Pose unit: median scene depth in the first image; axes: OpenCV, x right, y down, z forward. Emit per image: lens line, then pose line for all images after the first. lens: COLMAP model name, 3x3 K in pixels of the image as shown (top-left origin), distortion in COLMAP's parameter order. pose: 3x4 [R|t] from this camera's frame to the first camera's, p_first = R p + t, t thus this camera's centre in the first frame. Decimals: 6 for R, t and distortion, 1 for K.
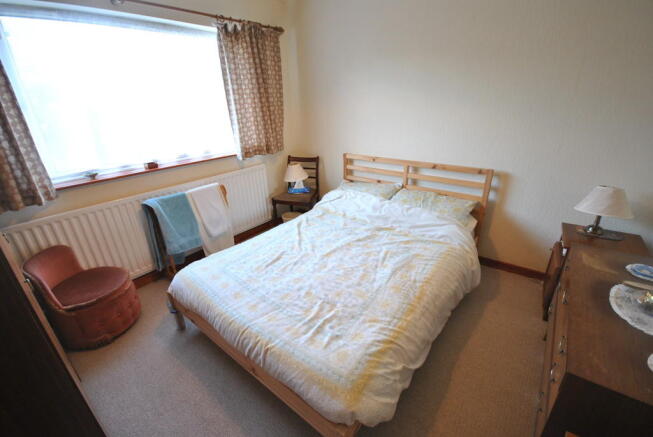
lens RADIAL K [[292.2, 0, 328.7], [0, 292.2, 222.5], [0, 0, 1]] dist [-0.002073, -0.000209]
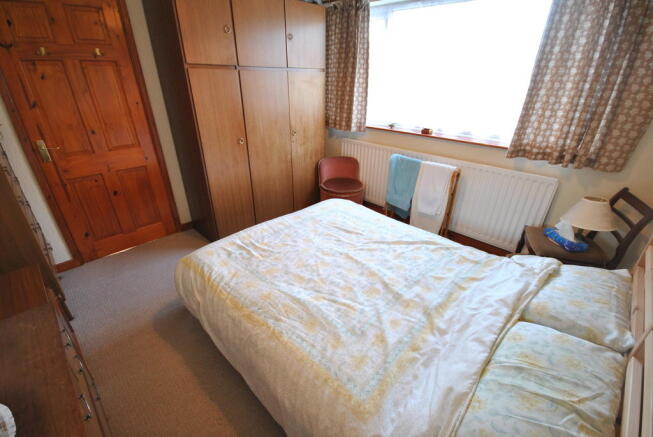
lens RADIAL K [[292.2, 0, 328.7], [0, 292.2, 222.5], [0, 0, 1]] dist [-0.002073, -0.000209]
pose [[-0.115857, 0.473413, -0.873188, 0.742364], [-0.401845, 0.781610, 0.477080, -0.377290], [0.908349, 0.406160, 0.099684, 0.838790]]
